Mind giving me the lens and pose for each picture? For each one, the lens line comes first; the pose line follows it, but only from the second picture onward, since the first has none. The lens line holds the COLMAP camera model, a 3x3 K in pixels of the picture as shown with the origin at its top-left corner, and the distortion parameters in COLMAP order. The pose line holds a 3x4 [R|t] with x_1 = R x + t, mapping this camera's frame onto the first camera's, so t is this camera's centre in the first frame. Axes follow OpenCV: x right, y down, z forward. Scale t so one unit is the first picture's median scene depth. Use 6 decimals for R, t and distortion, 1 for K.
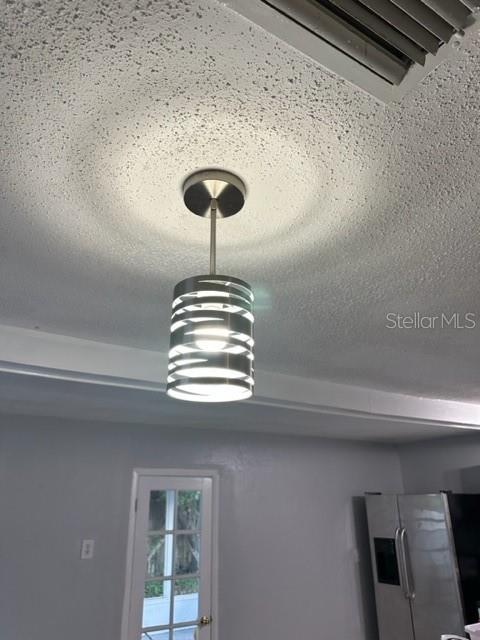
lens RADIAL K [[448.7, 0, 240.0], [0, 448.7, 320.0], [0, 0, 1]] dist [0.076495, -0.090799]
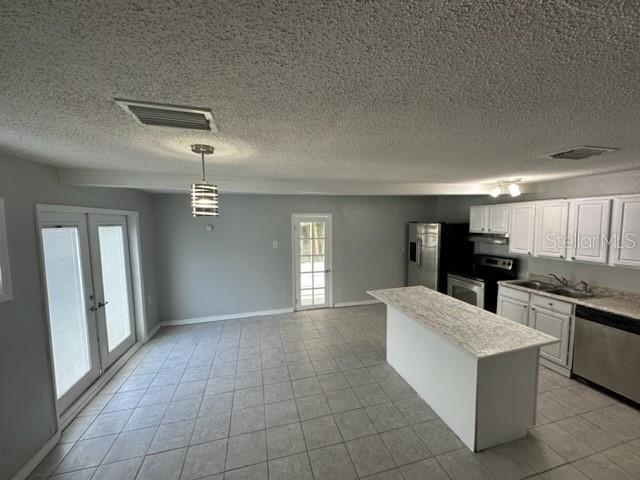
lens RADIAL K [[252.5, 0, 320.0], [0, 252.5, 240.0], [0, 0, 1]] dist [0.001244, 0.000172]
pose [[0.957590, 0.014314, -0.287779, 0.275771], [0.113183, 0.899797, 0.421372, -0.077988], [0.264974, -0.436074, 0.860016, -0.123952]]
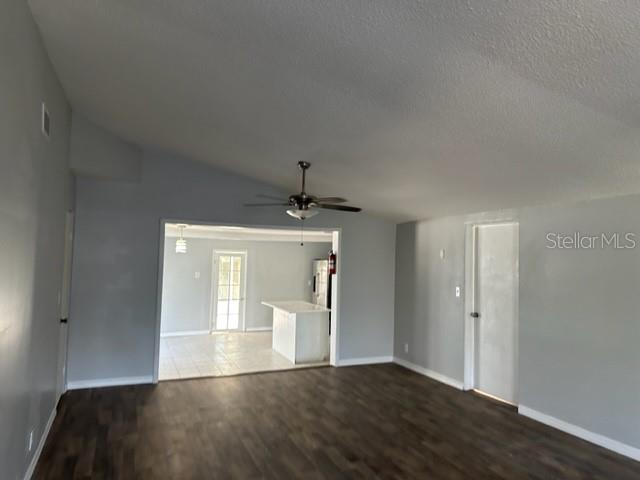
lens RADIAL K [[448.7, 0, 320.0], [0, 448.7, 240.0], [0, 0, 1]] dist [0.076495, -0.090799]
pose [[0.987611, 0.010393, -0.156577, 0.845066], [0.041640, 0.944678, 0.325345, -0.595923], [0.151296, -0.327834, 0.932542, -1.441162]]
